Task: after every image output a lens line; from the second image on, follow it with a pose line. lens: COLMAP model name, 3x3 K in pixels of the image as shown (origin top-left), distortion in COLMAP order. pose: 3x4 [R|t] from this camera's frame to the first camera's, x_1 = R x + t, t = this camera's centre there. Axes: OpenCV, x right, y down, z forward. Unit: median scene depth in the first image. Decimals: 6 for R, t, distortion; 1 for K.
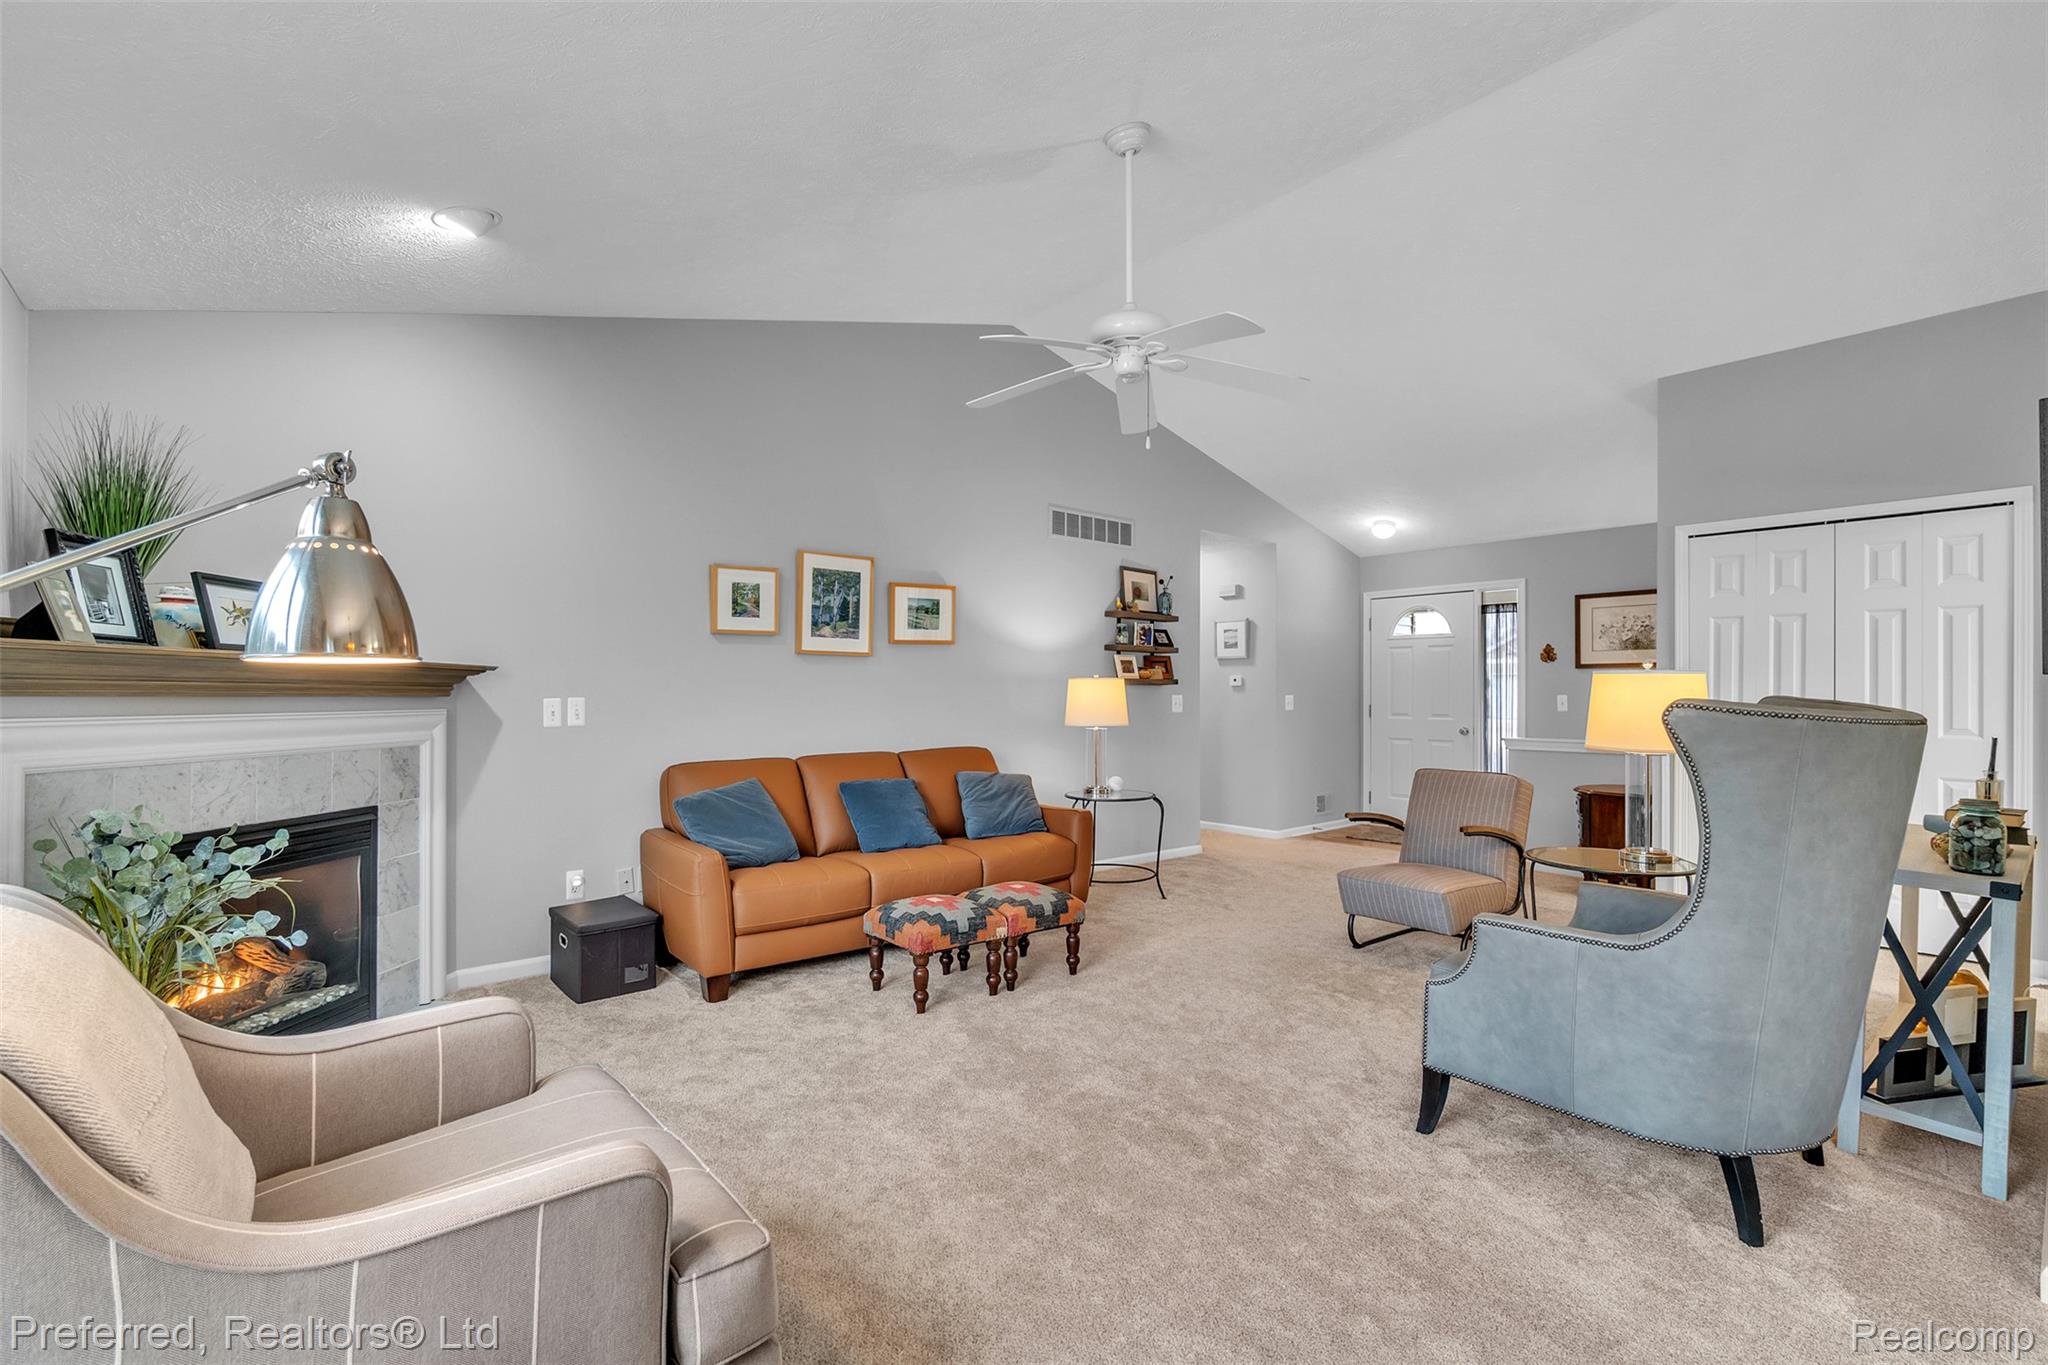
lens RADIAL K [[926.3, 0, 1023.8], [0, 926.3, 687.7], [0, 0, 1]] dist [-0.021082, -0.000438]
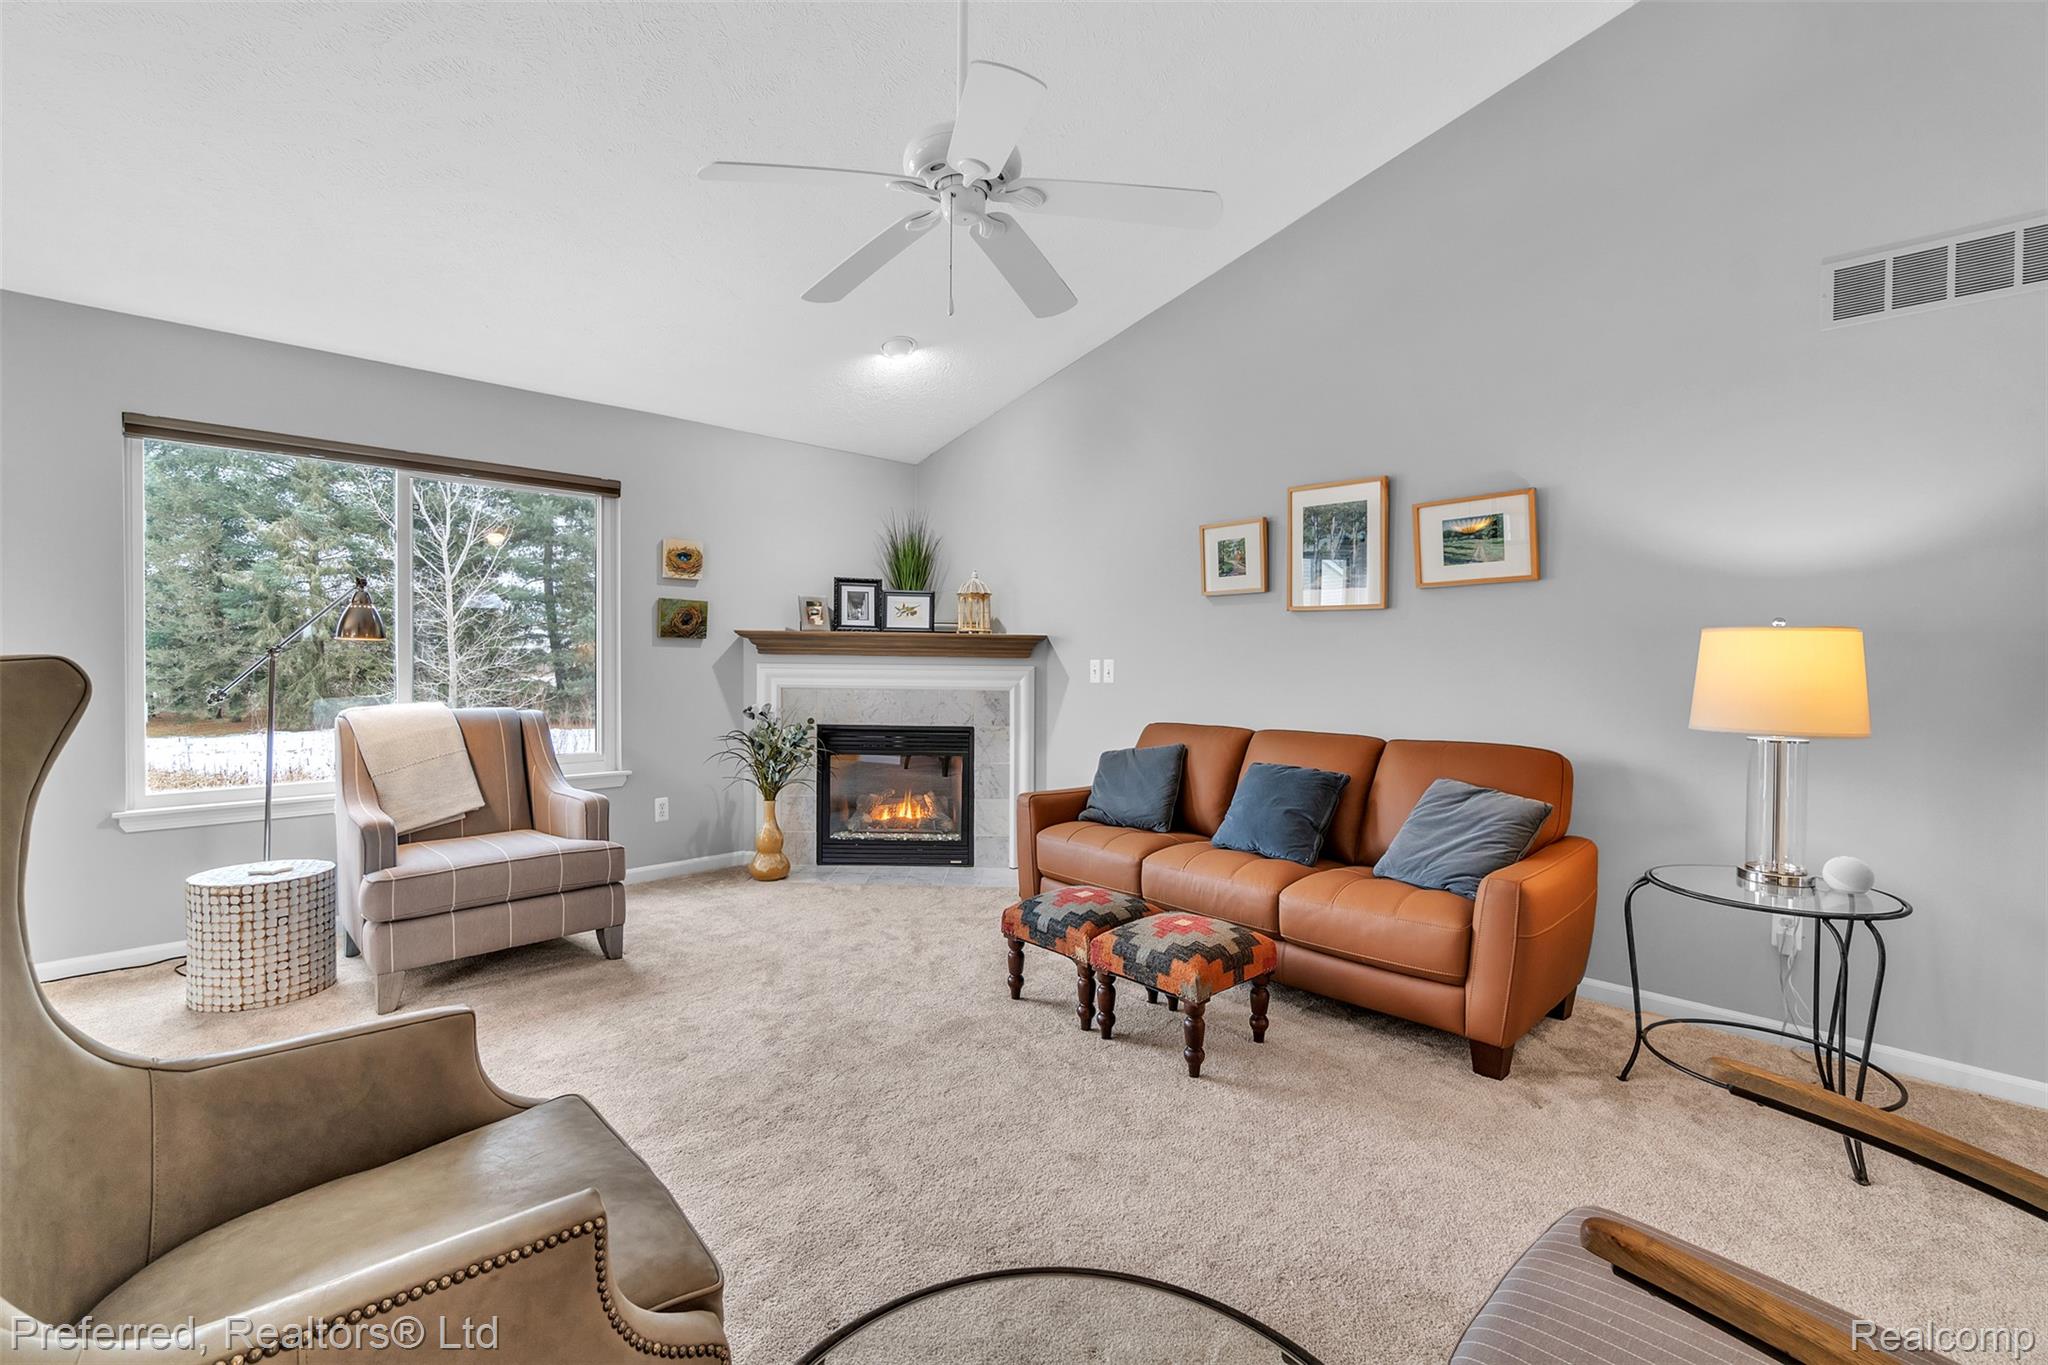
lens RADIAL K [[926.3, 0, 1024.2], [0, 926.3, 666.1], [0, 0, 1]] dist [-0.021082, -0.000438]
pose [[0.025141, 0.011605, -0.999617, 0.640349], [-0.002281, 0.999931, 0.011551, 0.005096], [0.999681, 0.001990, 0.025166, 0.770294]]
